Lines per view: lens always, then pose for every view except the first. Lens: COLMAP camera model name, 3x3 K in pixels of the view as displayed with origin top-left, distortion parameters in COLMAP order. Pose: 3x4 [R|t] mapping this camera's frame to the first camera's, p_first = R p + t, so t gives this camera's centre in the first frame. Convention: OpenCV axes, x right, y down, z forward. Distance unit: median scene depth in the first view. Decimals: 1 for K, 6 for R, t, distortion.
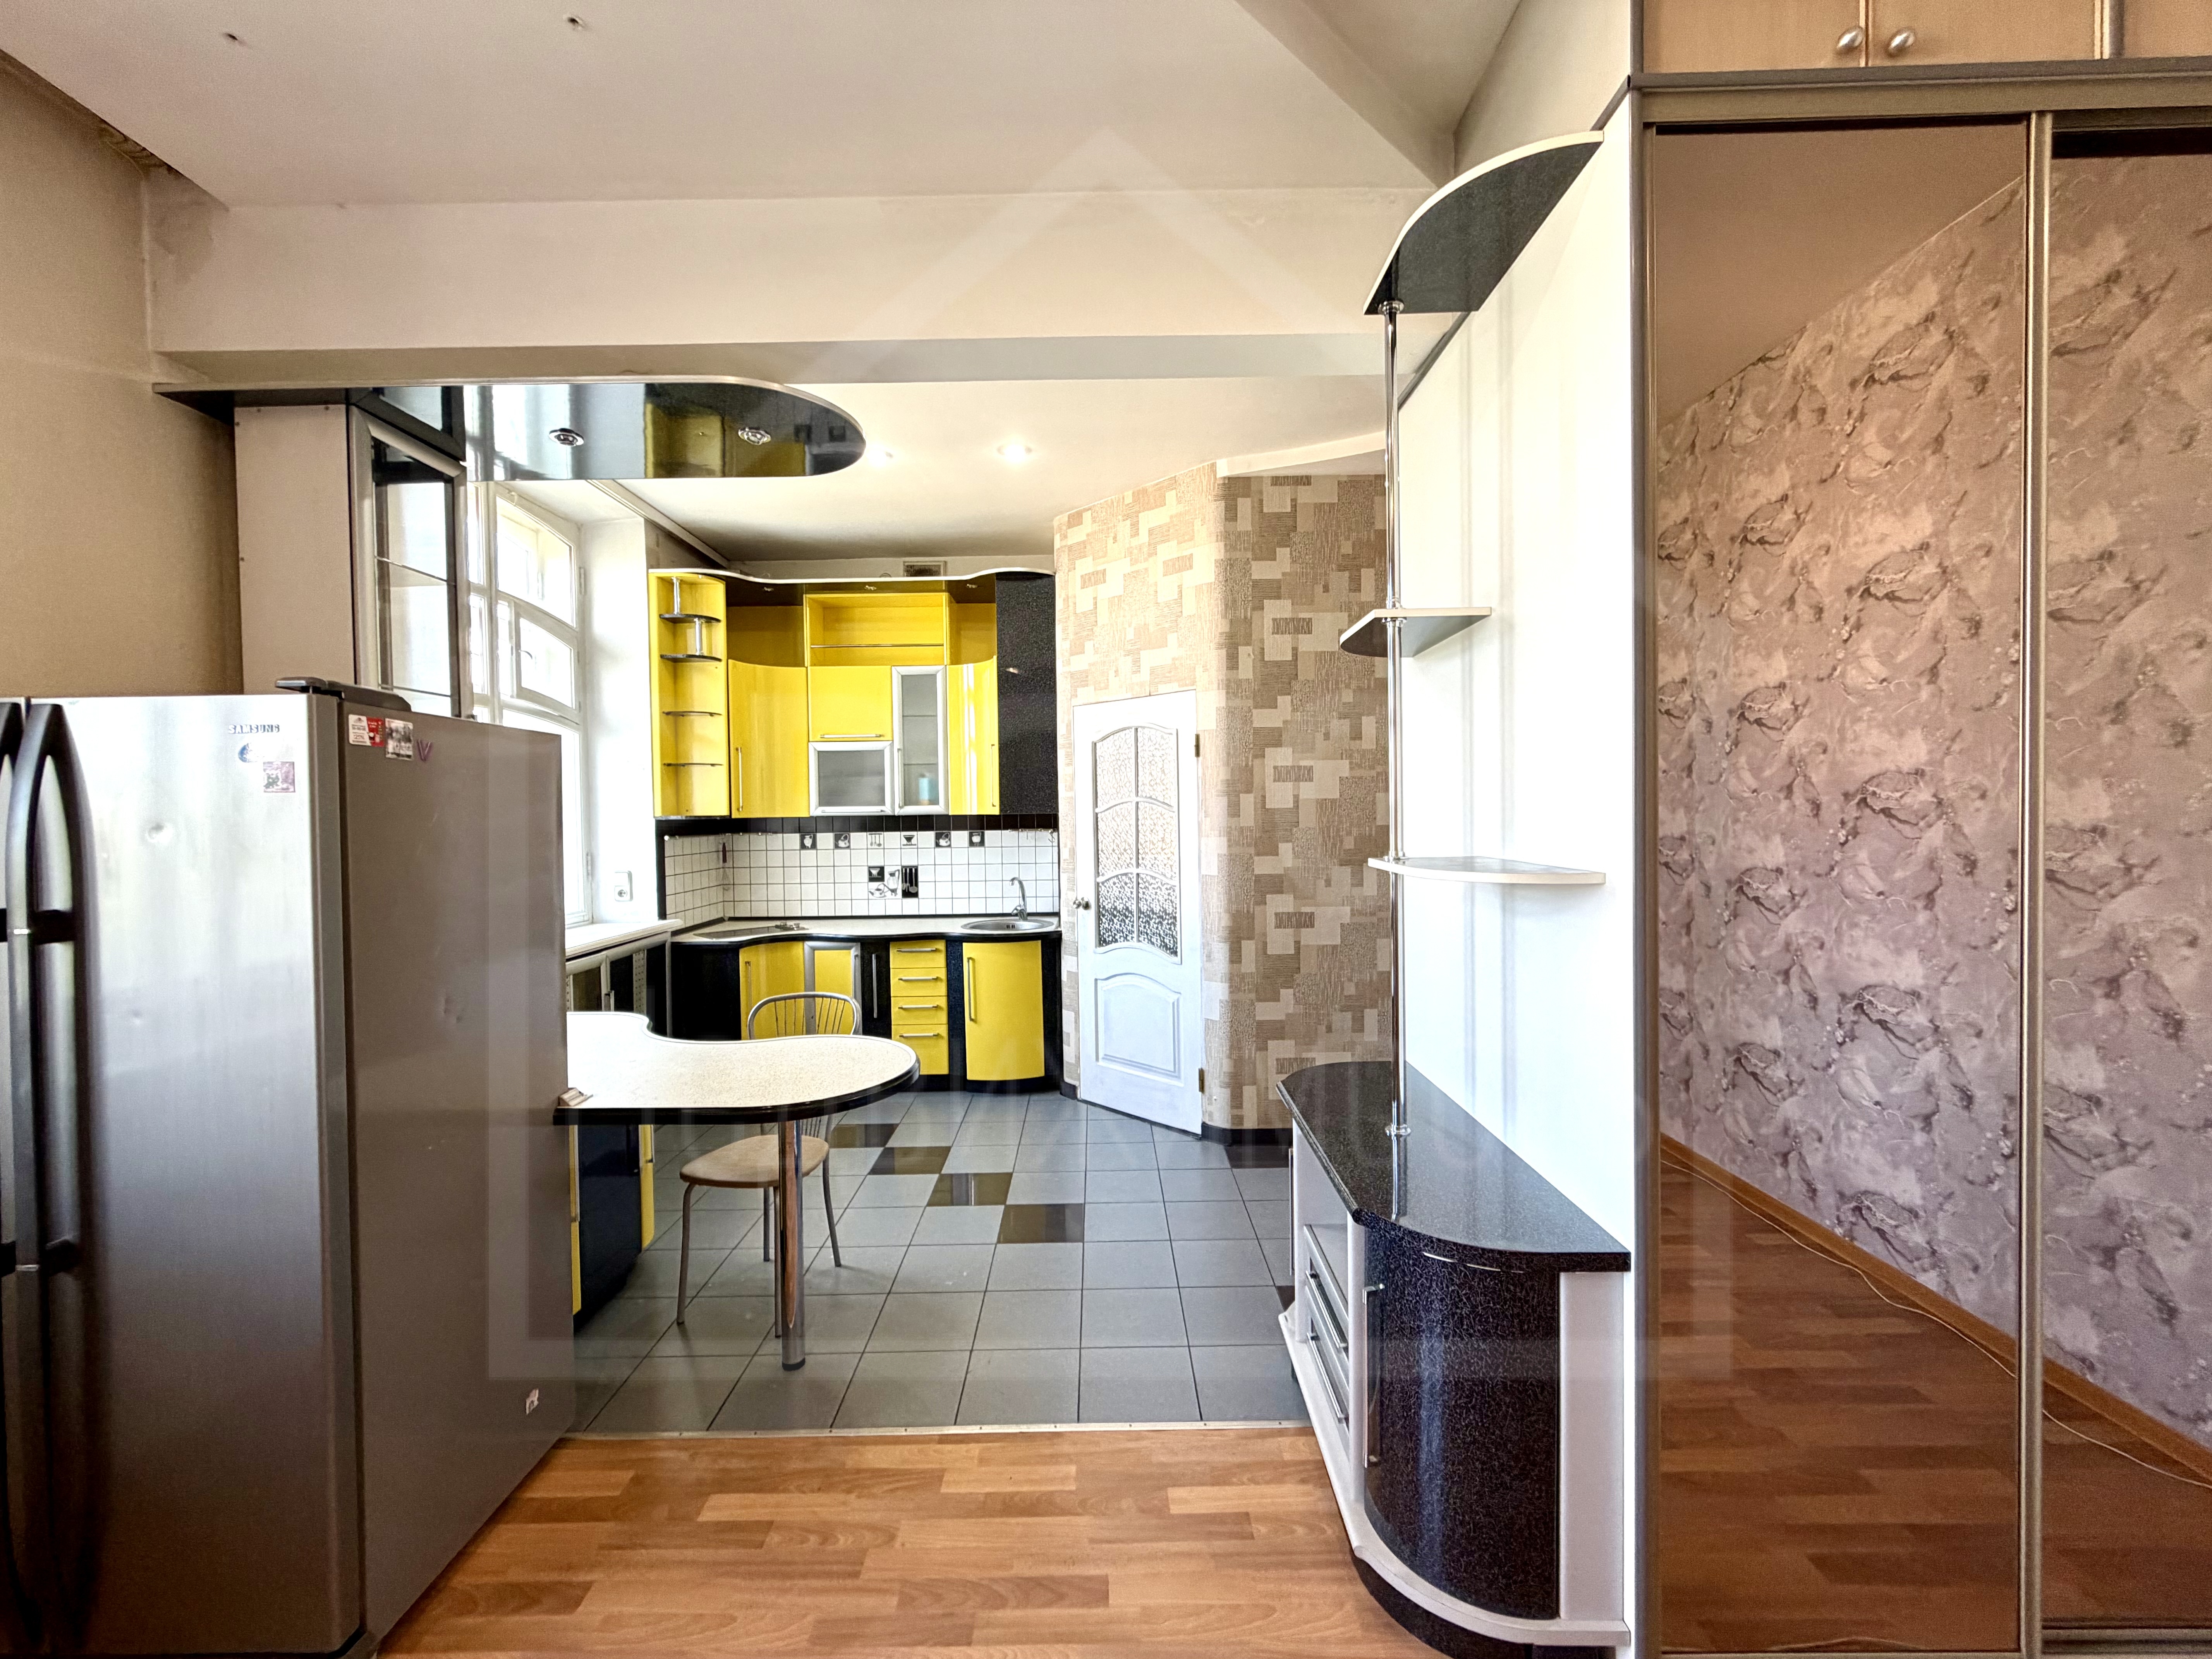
lens RADIAL K [[882.3, 0, 1097.3], [0, 882.3, 828.5], [0, 0, 1]] dist [-0.001216, -0.000036]
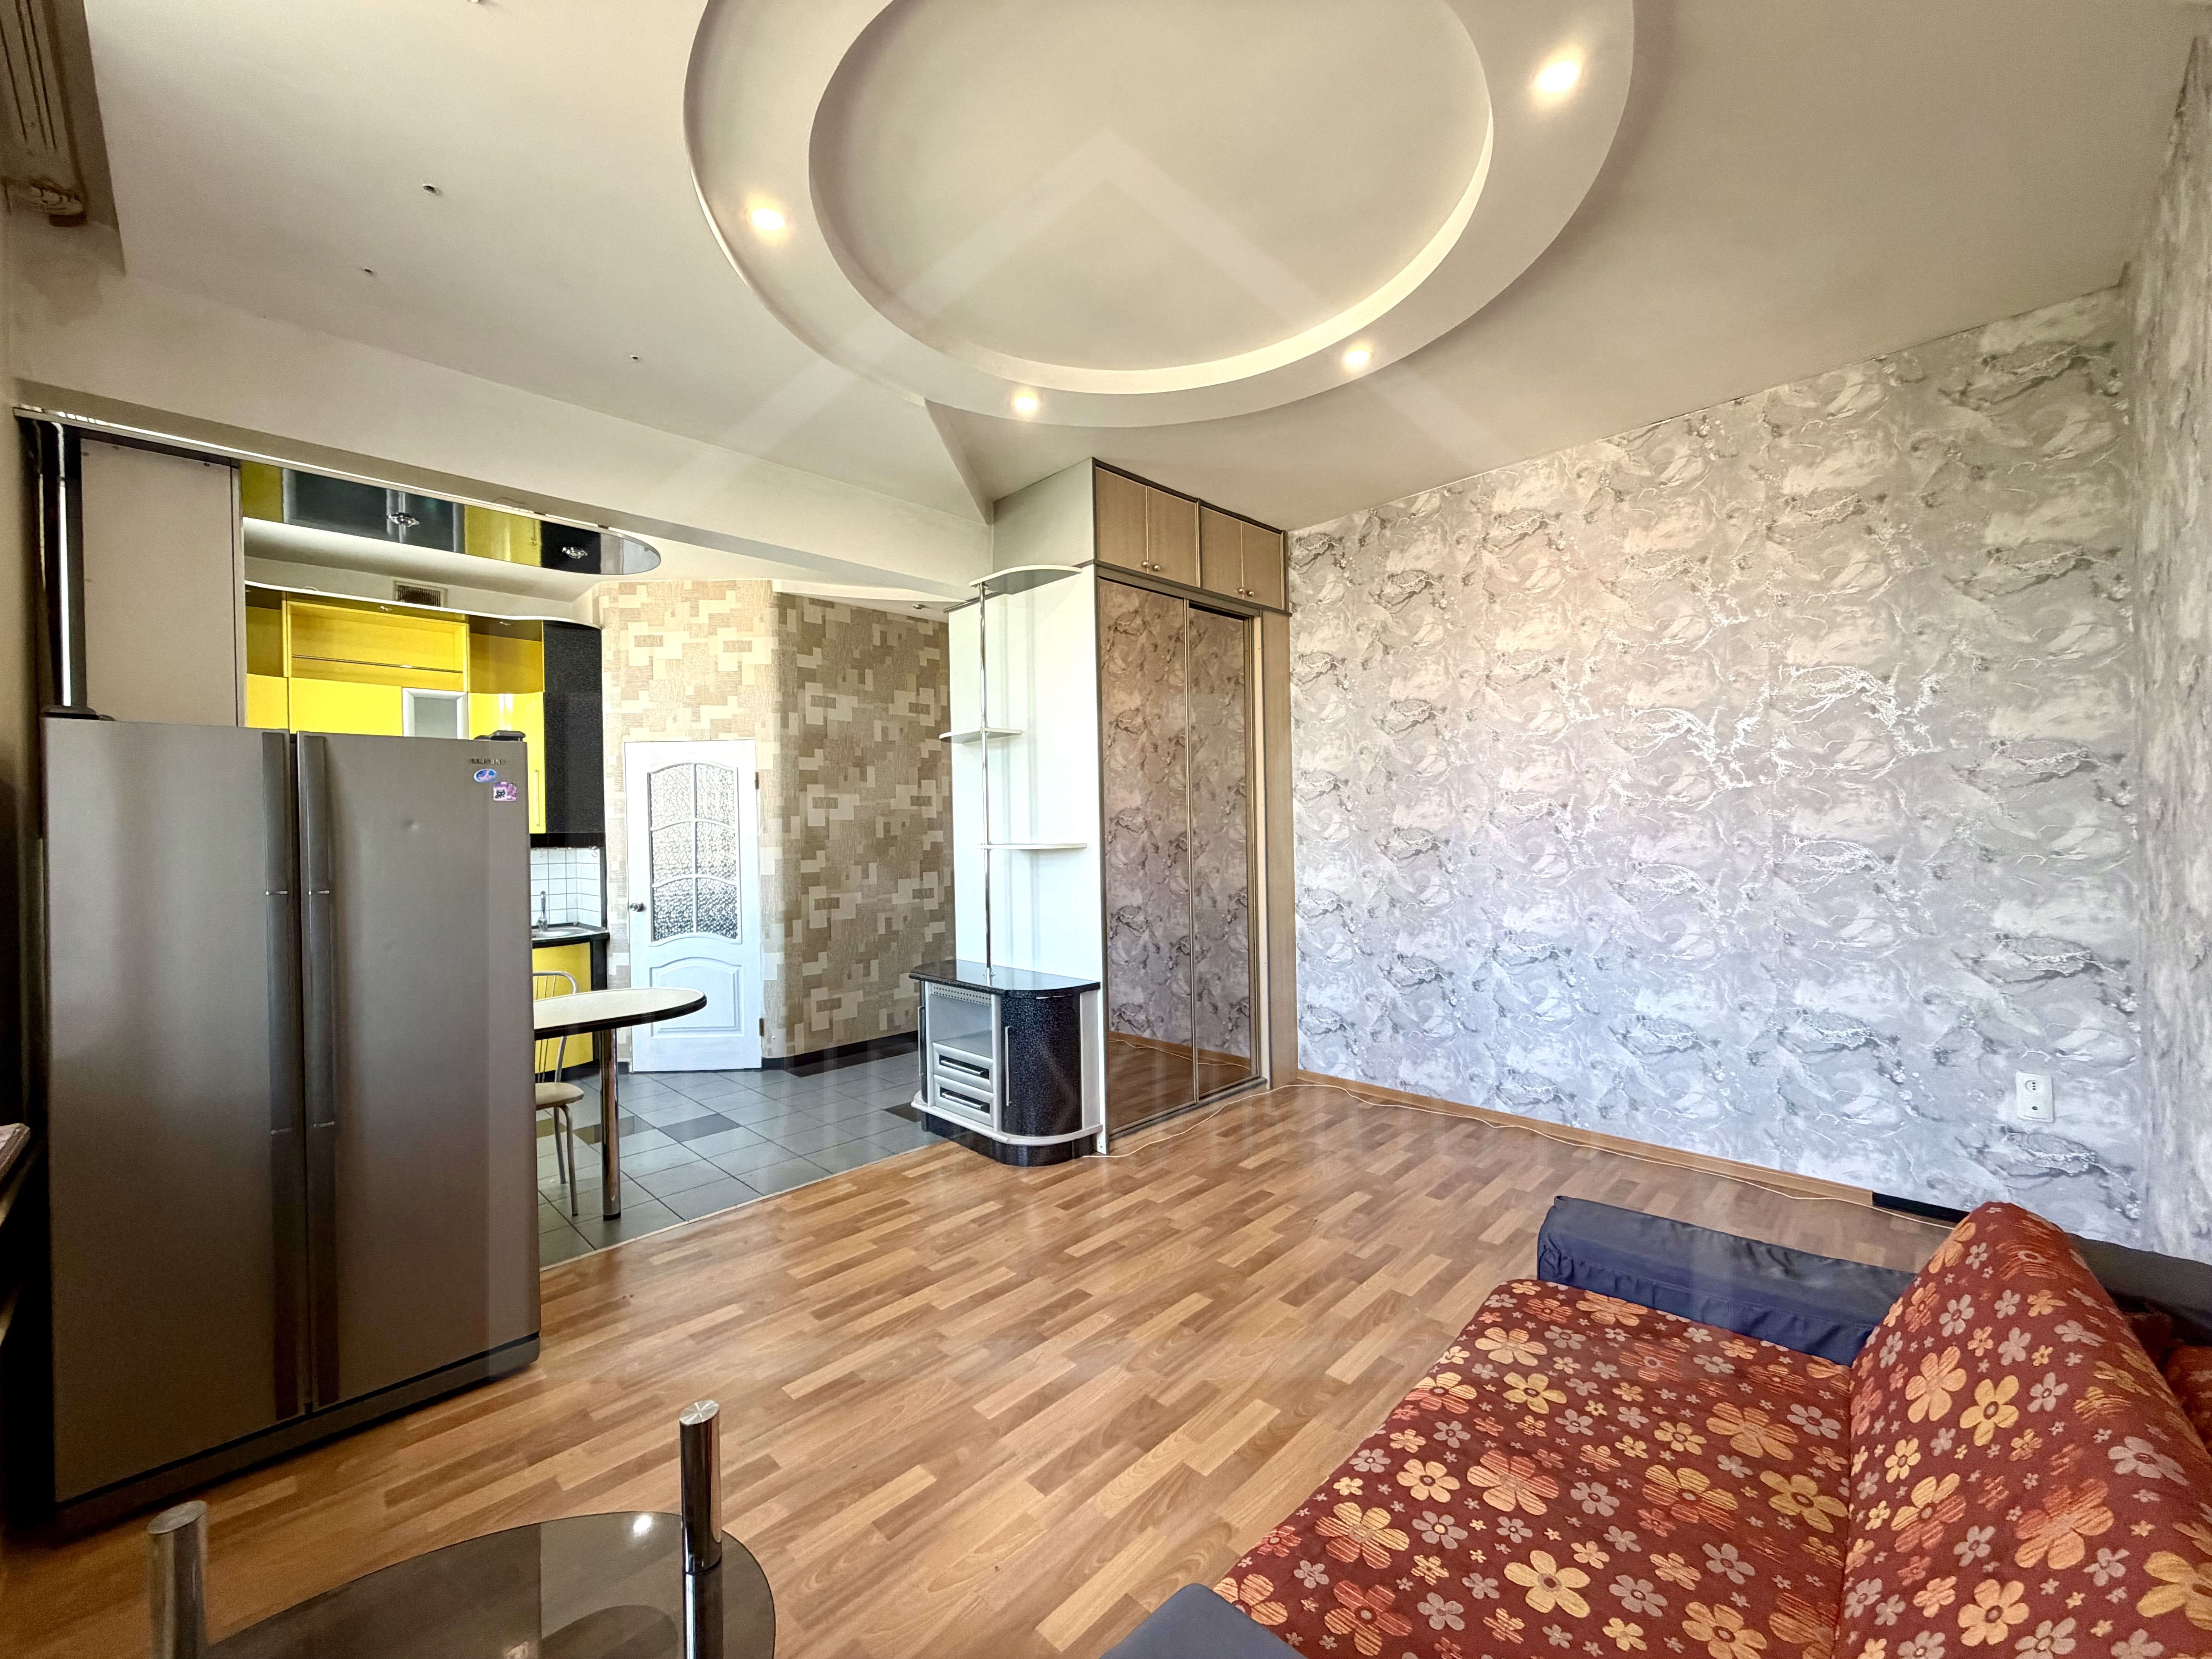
lens RADIAL K [[882.3, 0, 1103.9], [0, 882.3, 829.1], [0, 0, 1]] dist [-0.001216, -0.000036]
pose [[0.701688, 0.001755, 0.712482, -0.438966], [0.024095, 0.999367, -0.026192, 0.027035], [-0.712077, 0.035546, 0.701201, -0.308465]]
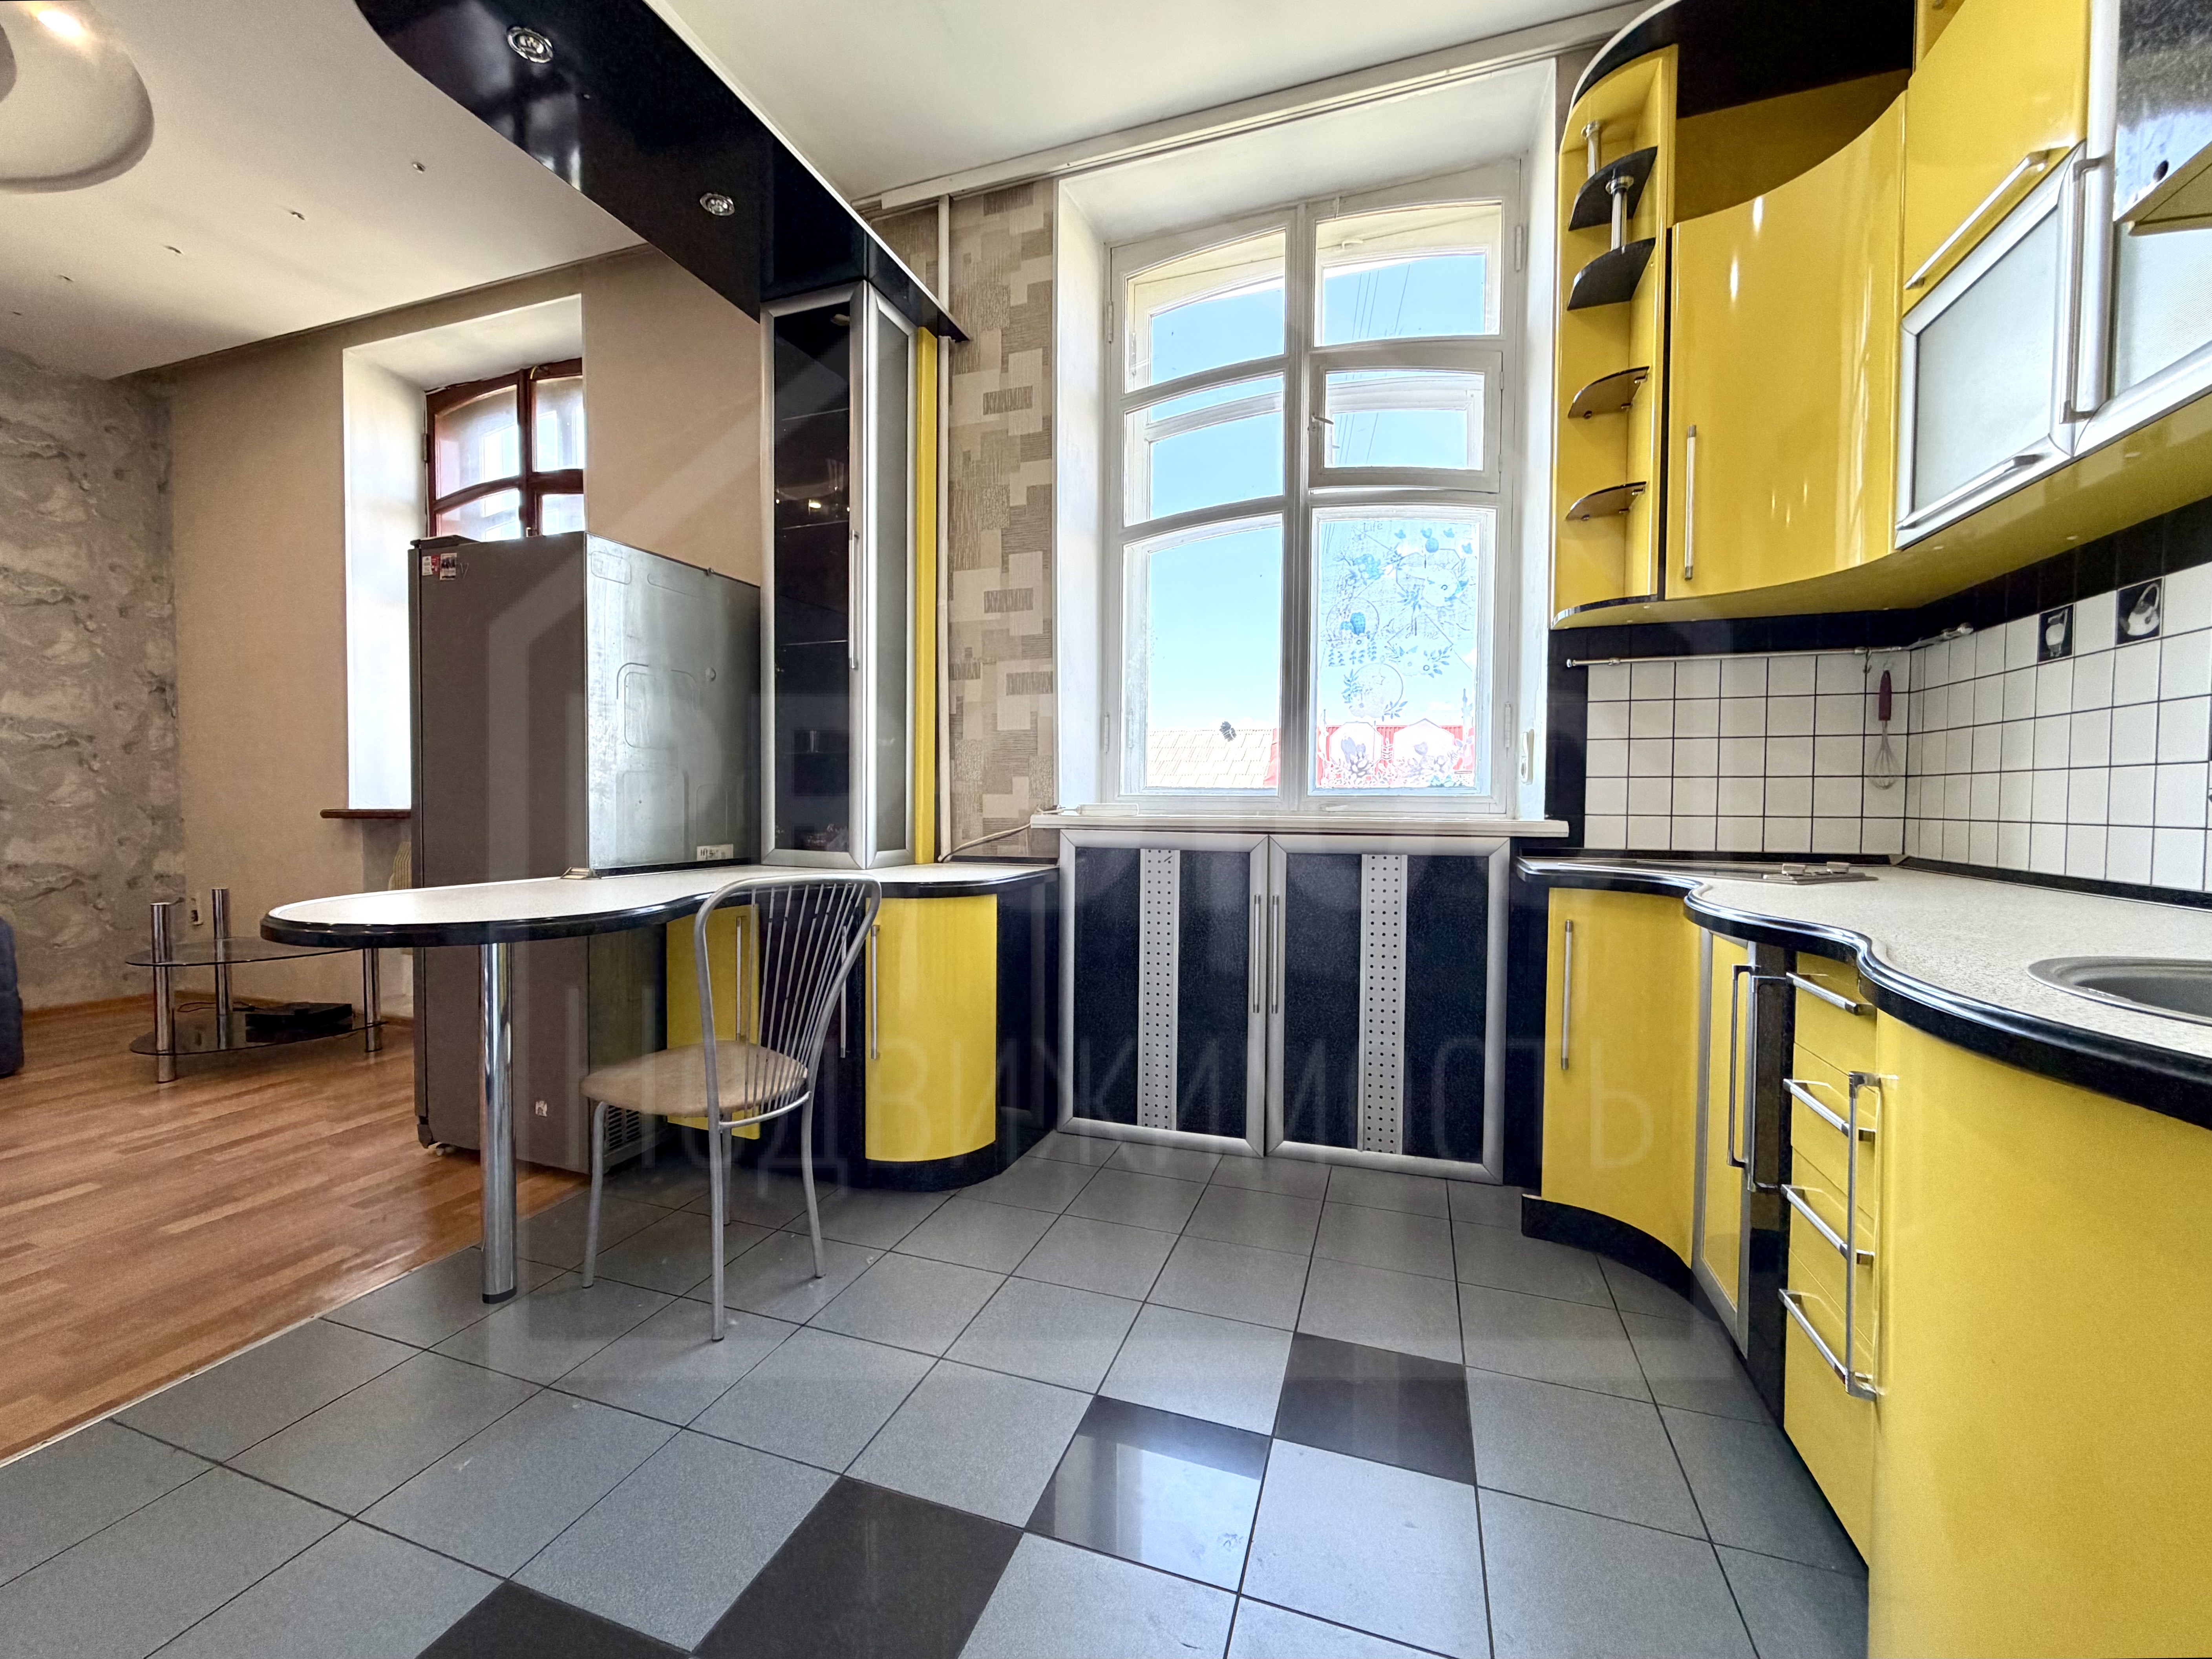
lens RADIAL K [[882.3, 0, 1103.1], [0, 882.3, 833.1], [0, 0, 1]] dist [-0.001216, -0.000036]
pose [[-0.330036, 0.049878, -0.942650, 0.097284], [-0.019903, 0.998013, 0.059775, 0.087782], [0.943759, 0.038489, -0.328387, 0.948411]]
